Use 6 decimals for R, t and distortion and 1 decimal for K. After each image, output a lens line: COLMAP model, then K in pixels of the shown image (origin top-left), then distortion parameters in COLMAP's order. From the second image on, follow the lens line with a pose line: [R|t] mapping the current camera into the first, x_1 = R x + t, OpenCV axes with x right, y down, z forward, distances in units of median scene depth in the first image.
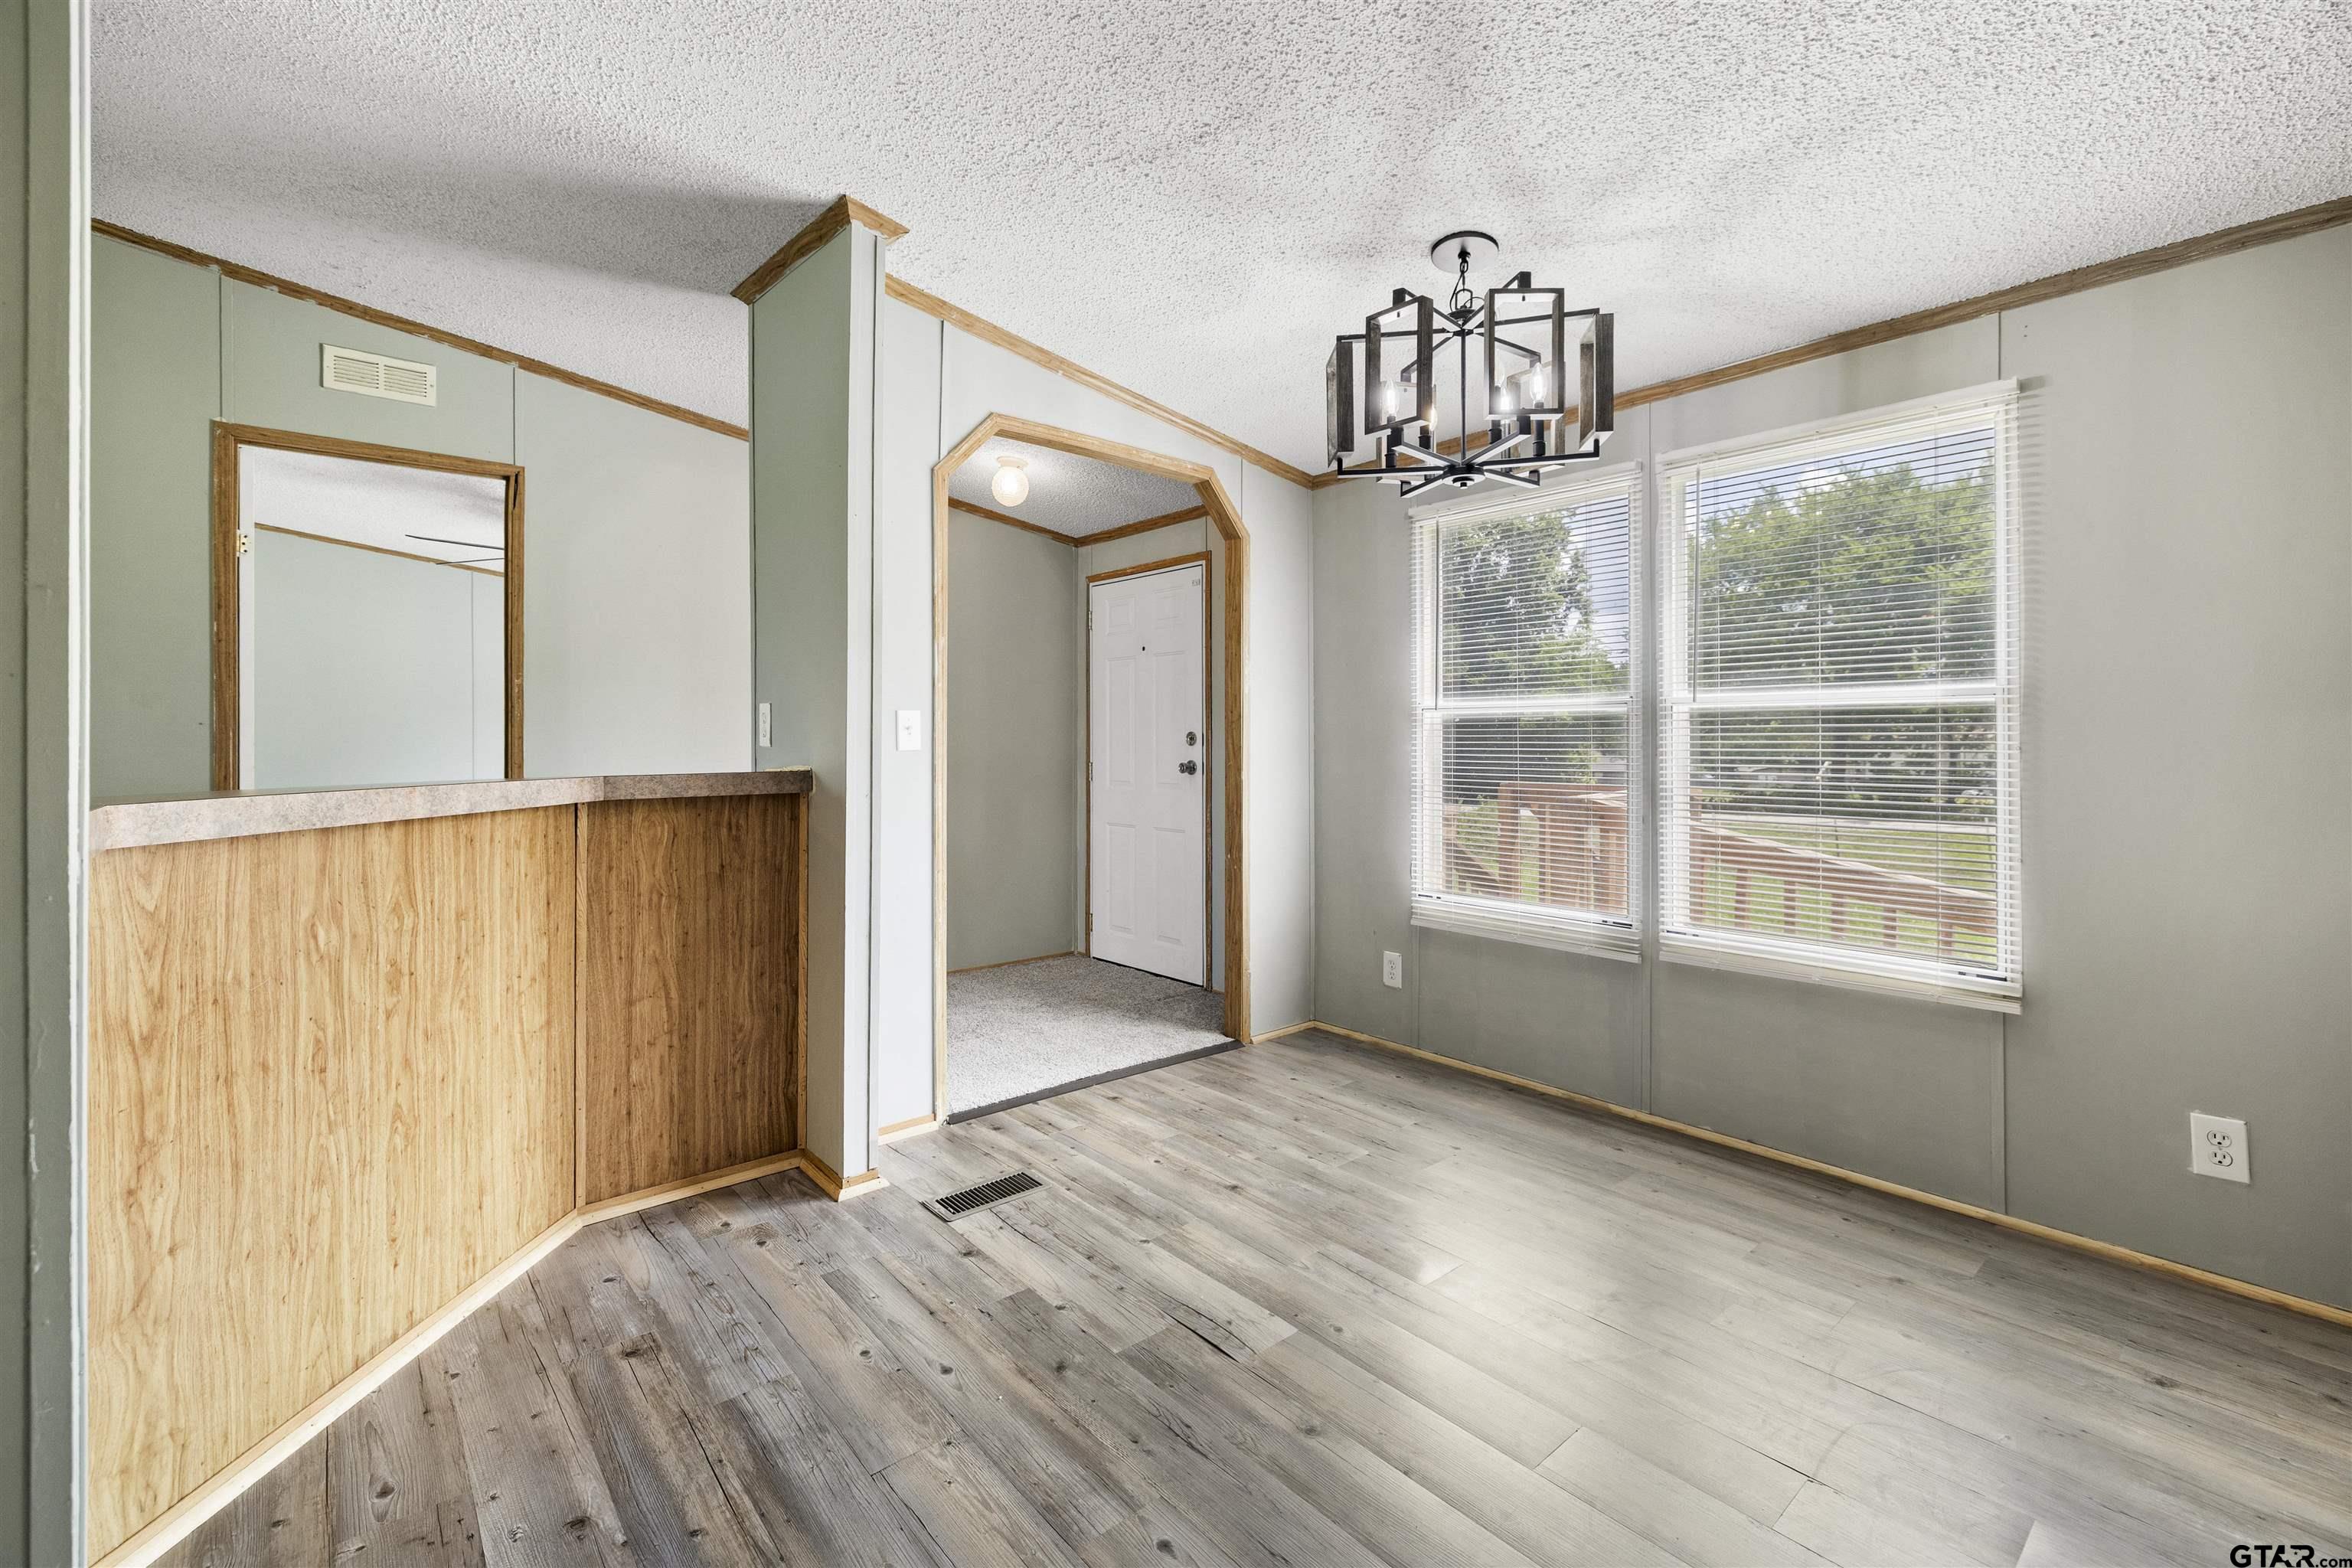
lens RADIAL K [[993.2, 0, 1163.0], [0, 993.2, 739.2], [0, 0, 1]] dist [0.002517, -0.000949]
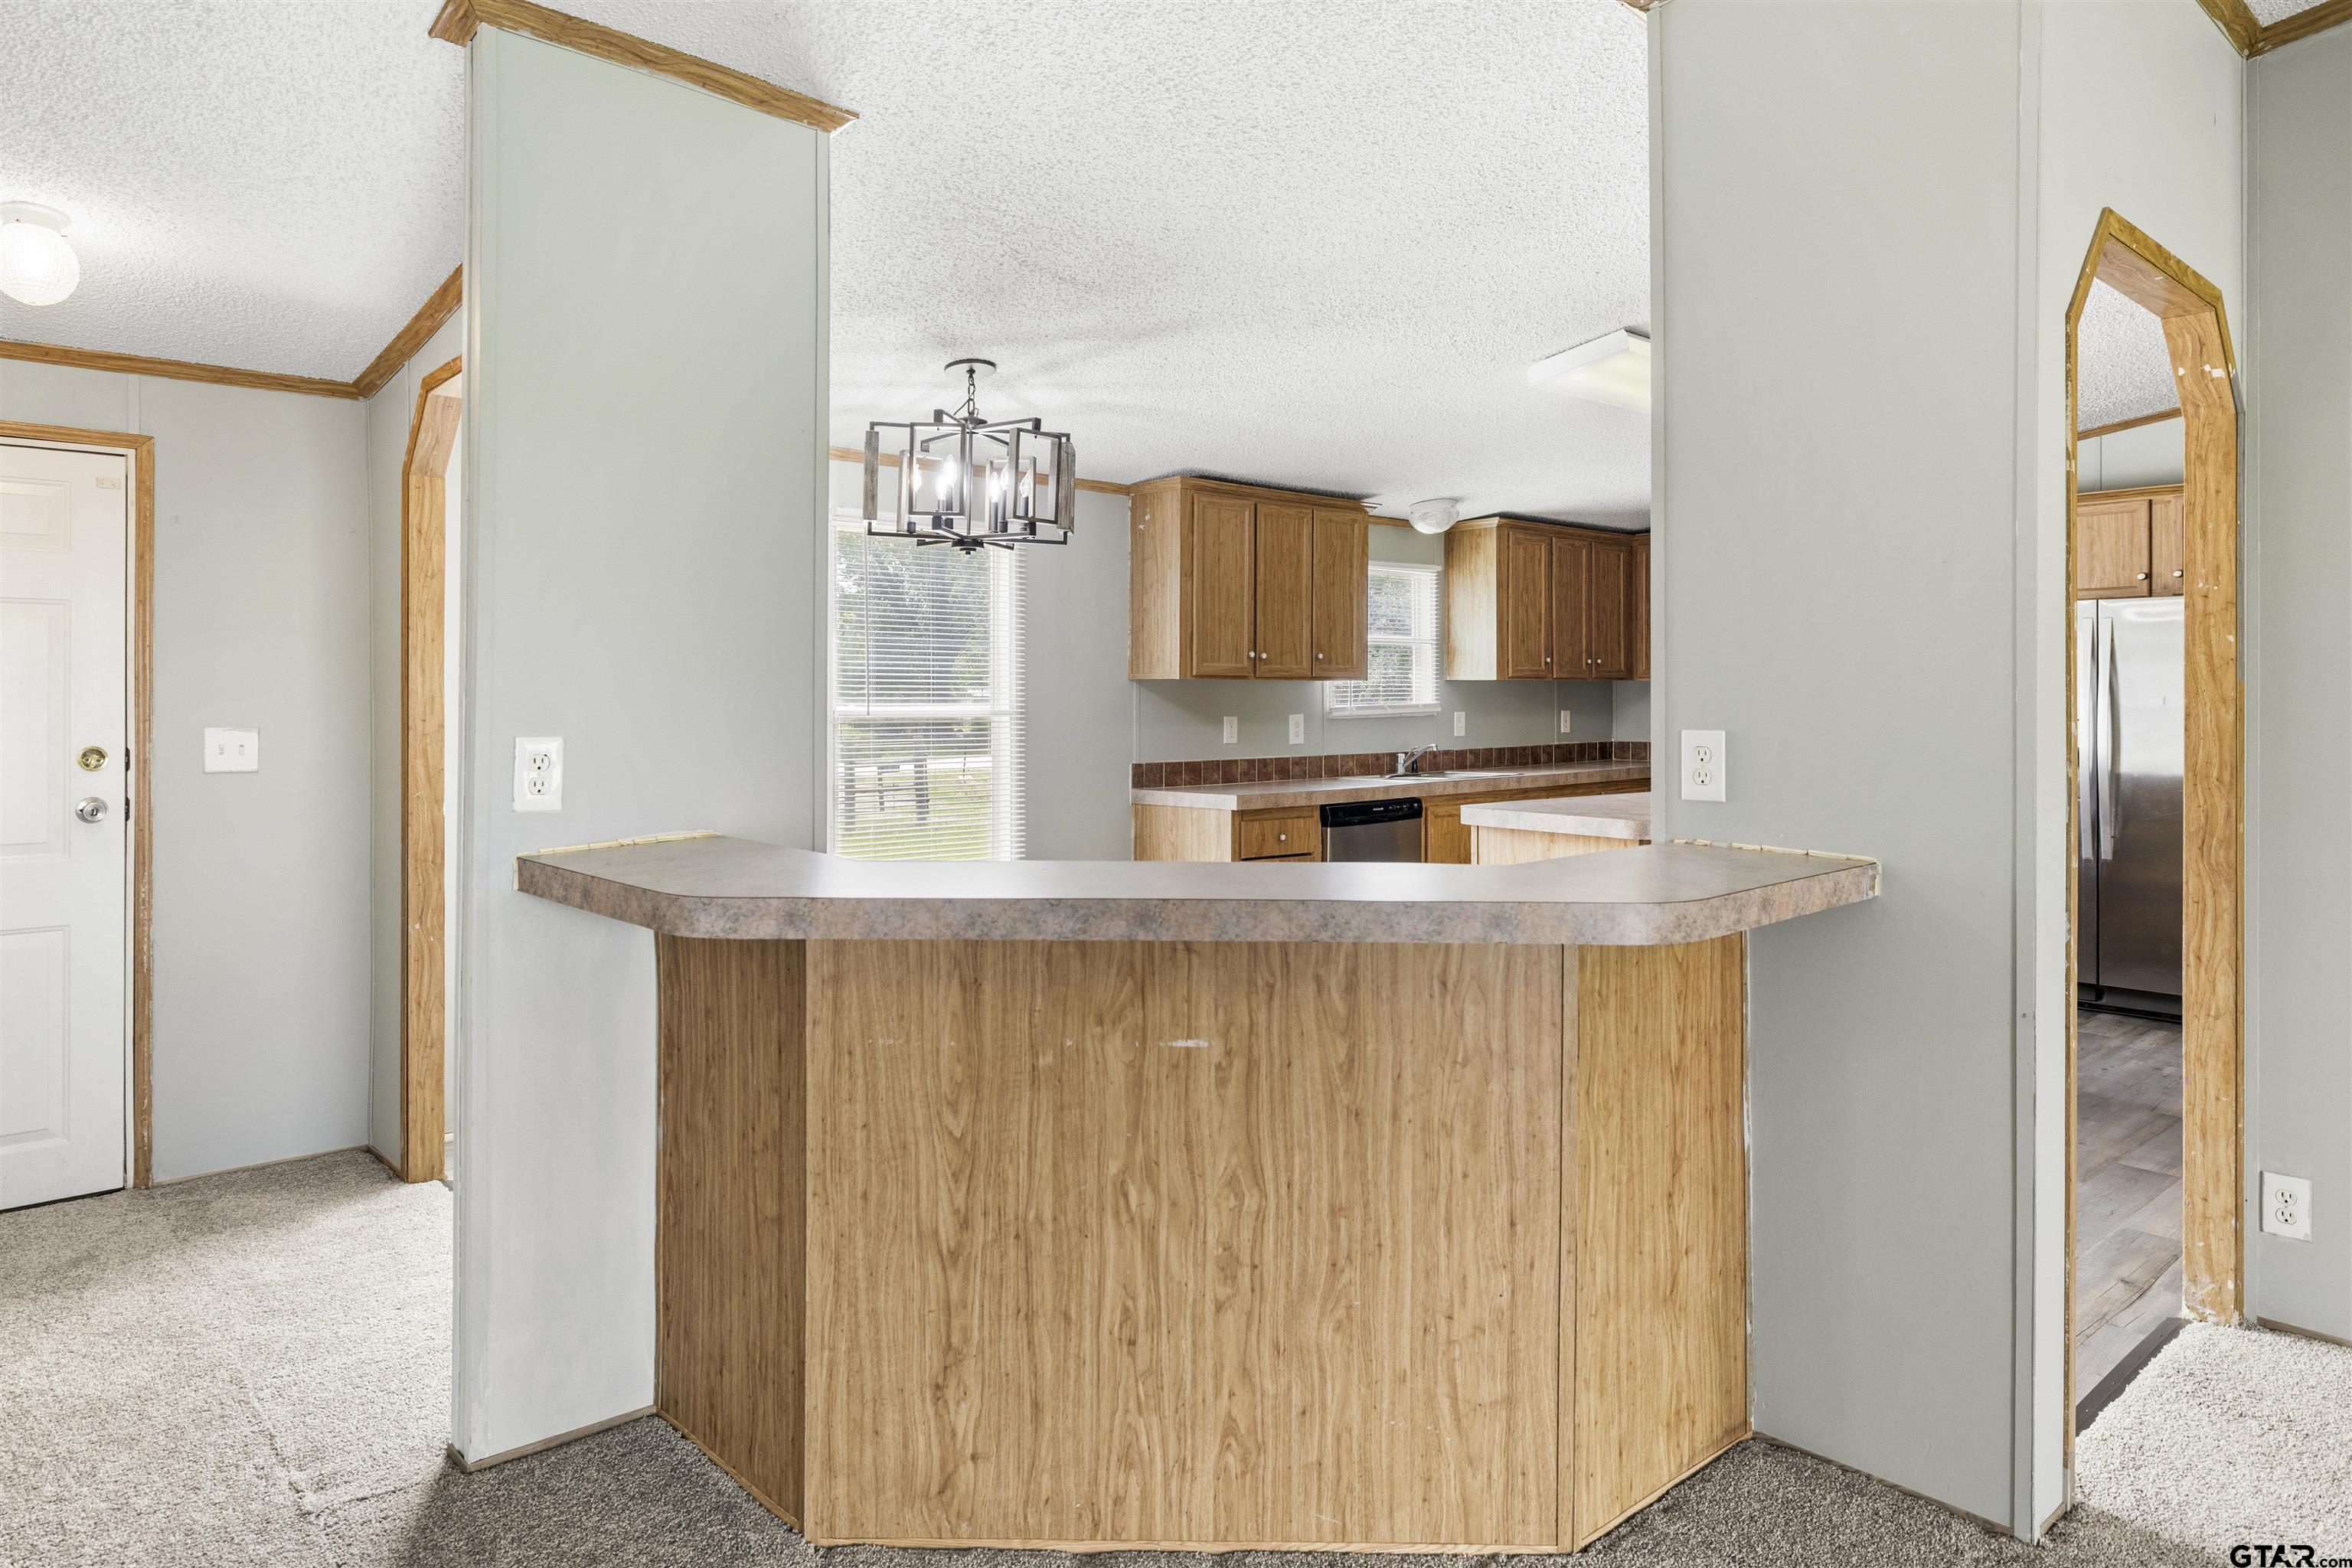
lens RADIAL K [[1439.9, 0, 1178.6], [0, 1439.9, 699.4], [0, 0, 1]] dist [0.004346, -0.006054]
pose [[-0.020531, -0.002482, 0.999786, -1.514125], [-0.005640, 0.999981, 0.002367, -0.075203], [-0.999773, -0.005590, -0.020545, 0.763560]]
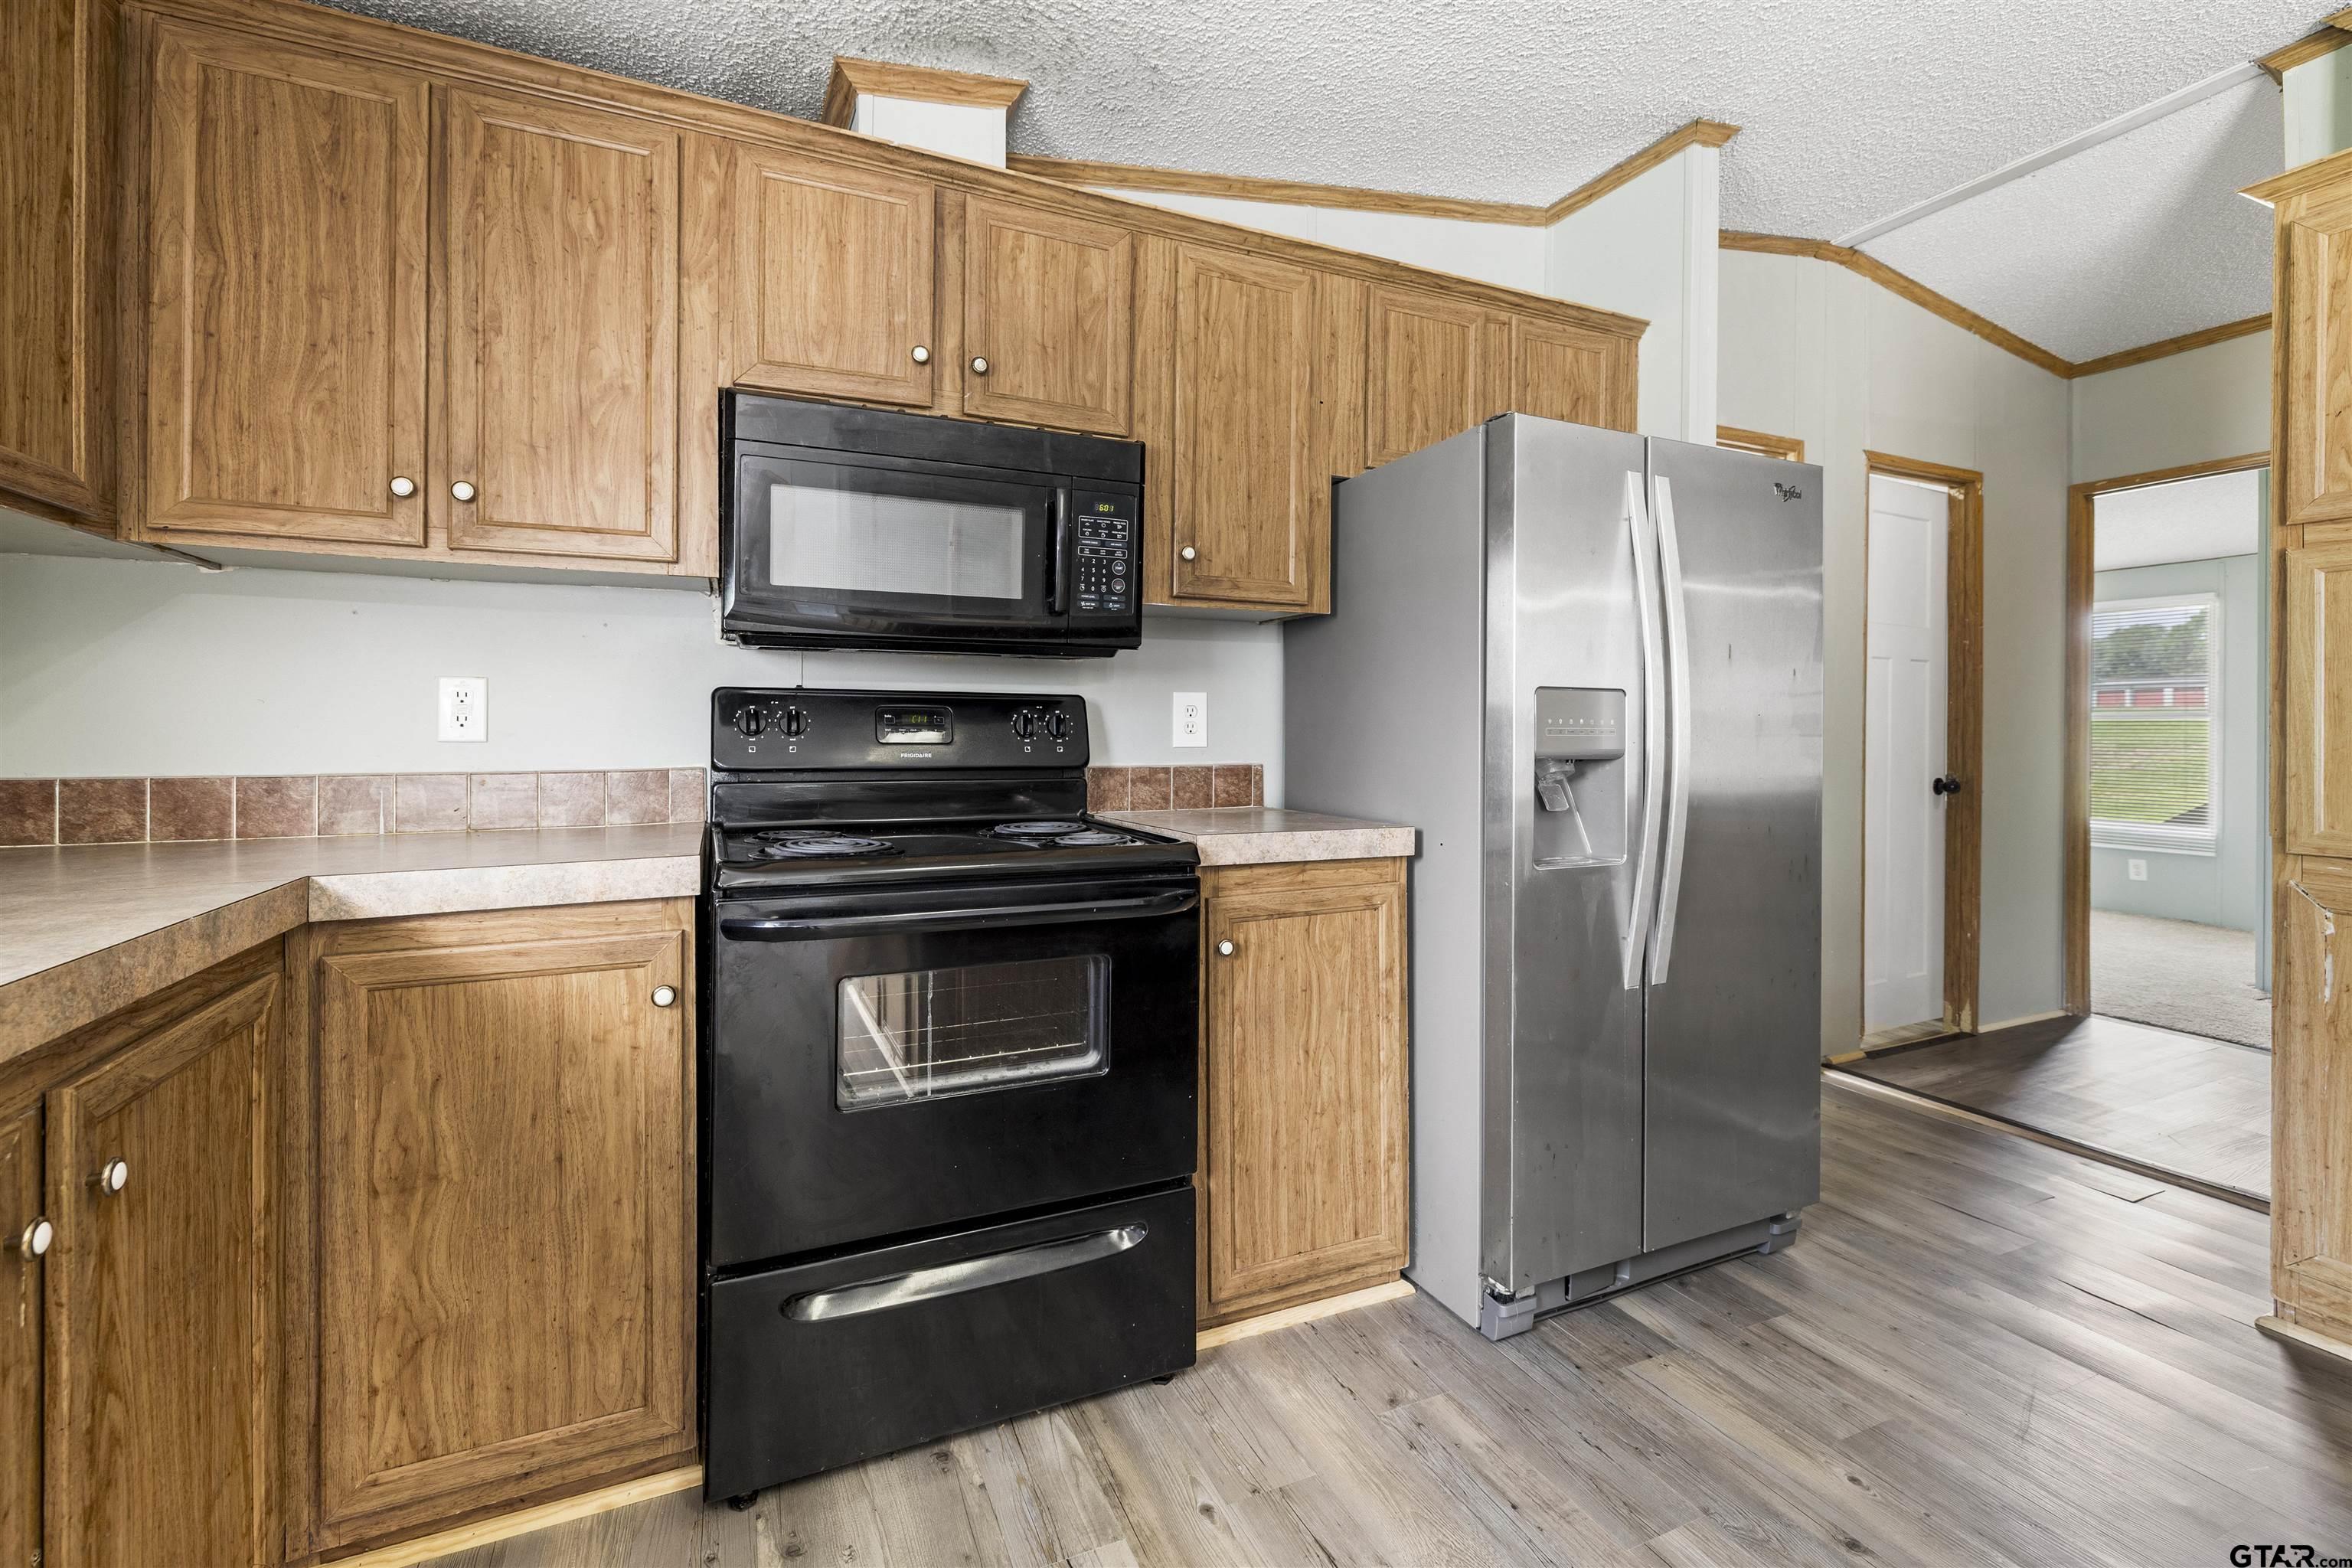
lens RADIAL K [[993.2, 0, 1163.3], [0, 993.2, 726.1], [0, 0, 1]] dist [0.002517, -0.000949]
pose [[-0.957648, 0.001264, 0.287938, 1.031199], [-0.004488, 0.999803, -0.019317, 0.003103], [-0.287906, -0.019791, -0.957454, 0.026751]]
